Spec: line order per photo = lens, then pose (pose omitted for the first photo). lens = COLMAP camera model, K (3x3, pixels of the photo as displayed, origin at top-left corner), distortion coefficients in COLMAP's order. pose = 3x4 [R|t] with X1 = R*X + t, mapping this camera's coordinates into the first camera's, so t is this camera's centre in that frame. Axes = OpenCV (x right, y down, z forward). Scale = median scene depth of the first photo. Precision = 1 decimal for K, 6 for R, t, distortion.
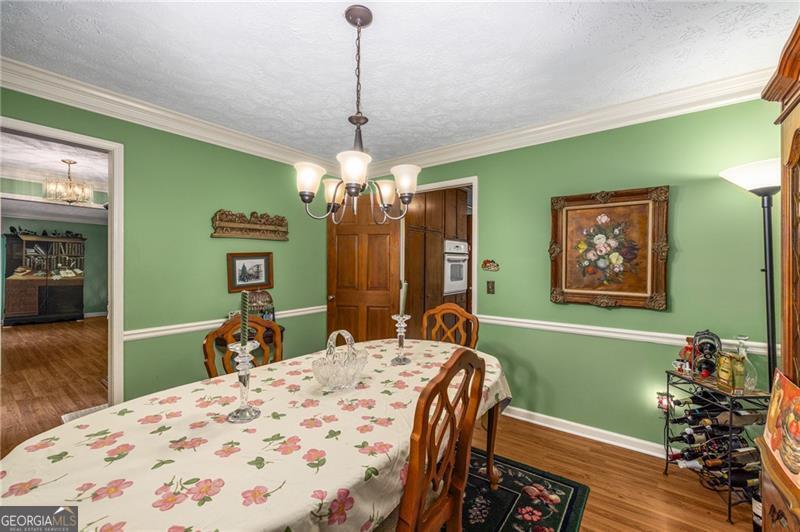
lens RADIAL K [[345.1, 0, 397.1], [0, 345.1, 264.5], [0, 0, 1]] dist [0.001898, 0.000361]
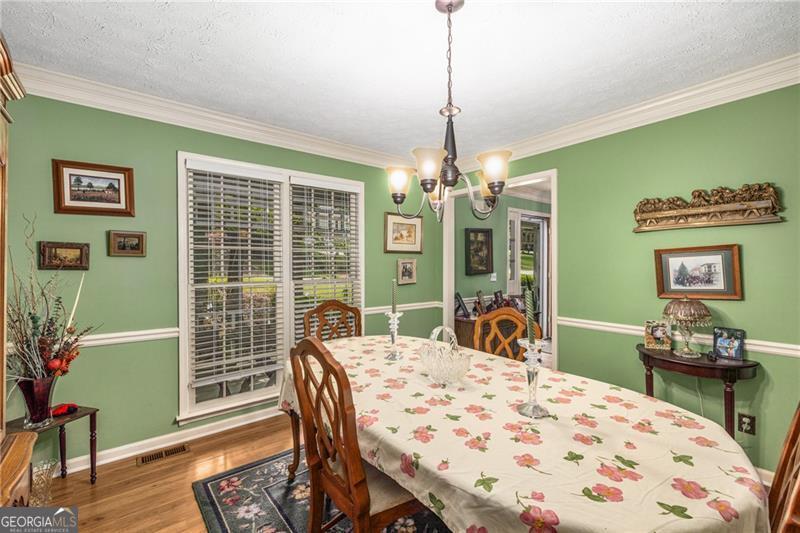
lens RADIAL K [[345.1, 0, 397.1], [0, 345.1, 265.0], [0, 0, 1]] dist [0.001898, 0.000361]
pose [[-0.260530, 0.000911, -0.965465, 0.479188], [0.000499, 1.000000, 0.000809, 0.003136], [0.965466, -0.000270, -0.260530, 0.624789]]
